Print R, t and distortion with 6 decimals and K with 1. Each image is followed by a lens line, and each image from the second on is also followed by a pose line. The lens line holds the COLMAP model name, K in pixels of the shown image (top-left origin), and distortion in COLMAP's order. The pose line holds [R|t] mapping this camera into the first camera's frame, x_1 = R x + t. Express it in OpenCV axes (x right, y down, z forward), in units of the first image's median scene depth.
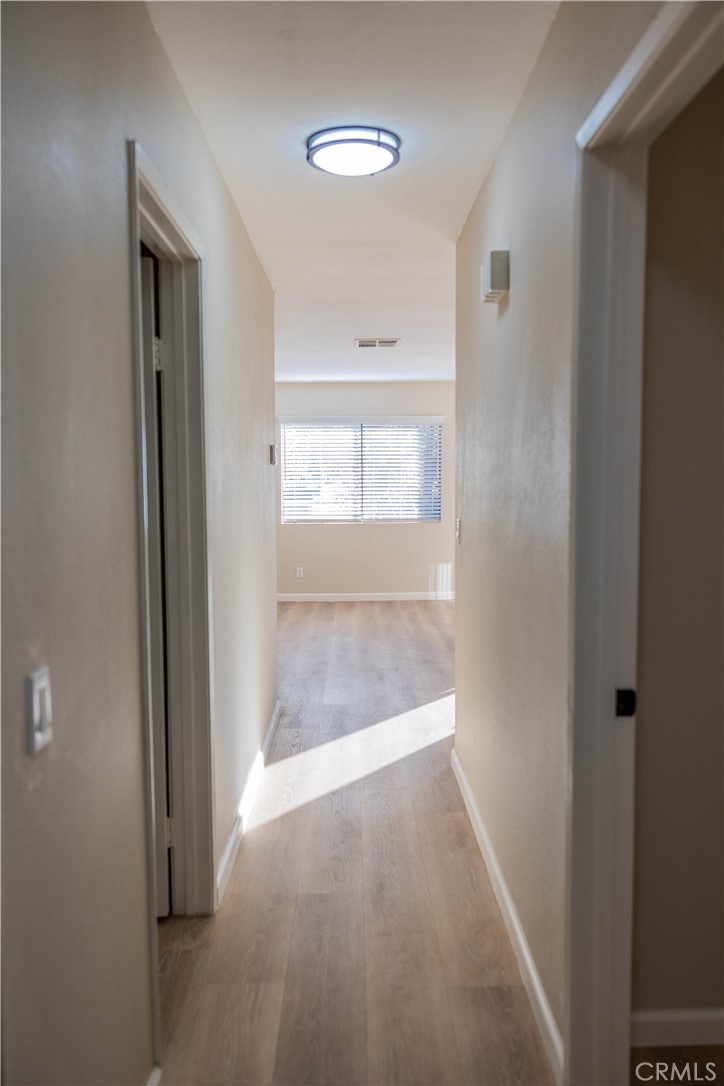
lens RADIAL K [[856.6, 0, 362.0], [0, 856.6, 543.0], [0, 0, 1]] dist [0.006496, 0.000260]
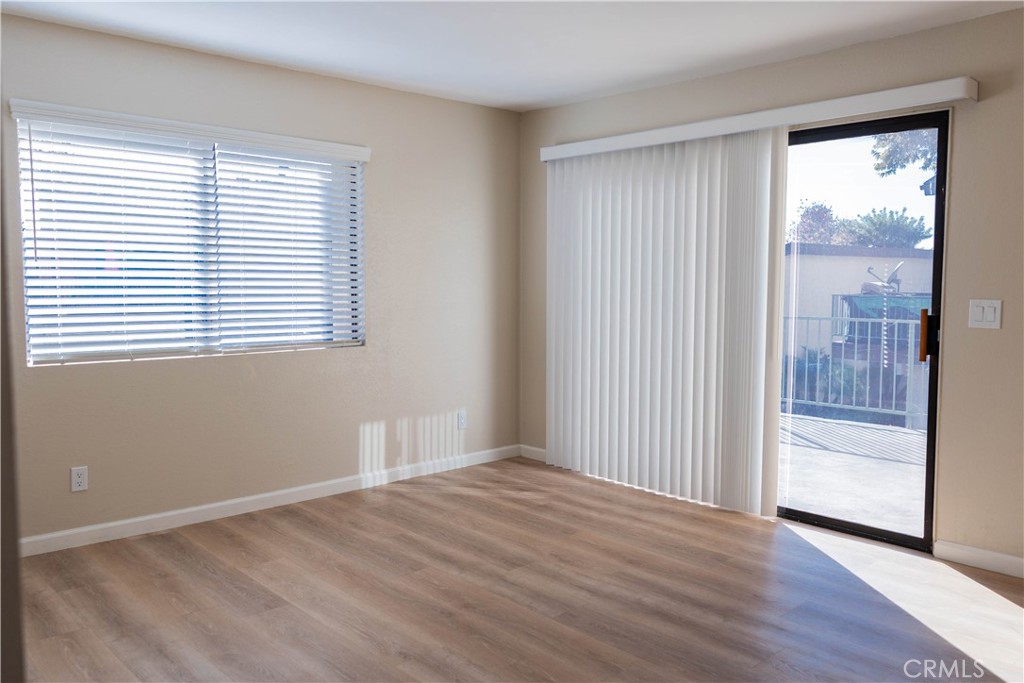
lens RADIAL K [[807.7, 0, 520.8], [0, 807.7, 342.8], [0, 0, 1]] dist [0.006496, 0.000260]
pose [[0.732380, -0.042873, 0.679545, -0.188323], [0.040080, 0.999000, 0.019831, -0.033180], [-0.679715, 0.012713, 0.733366, 0.571650]]
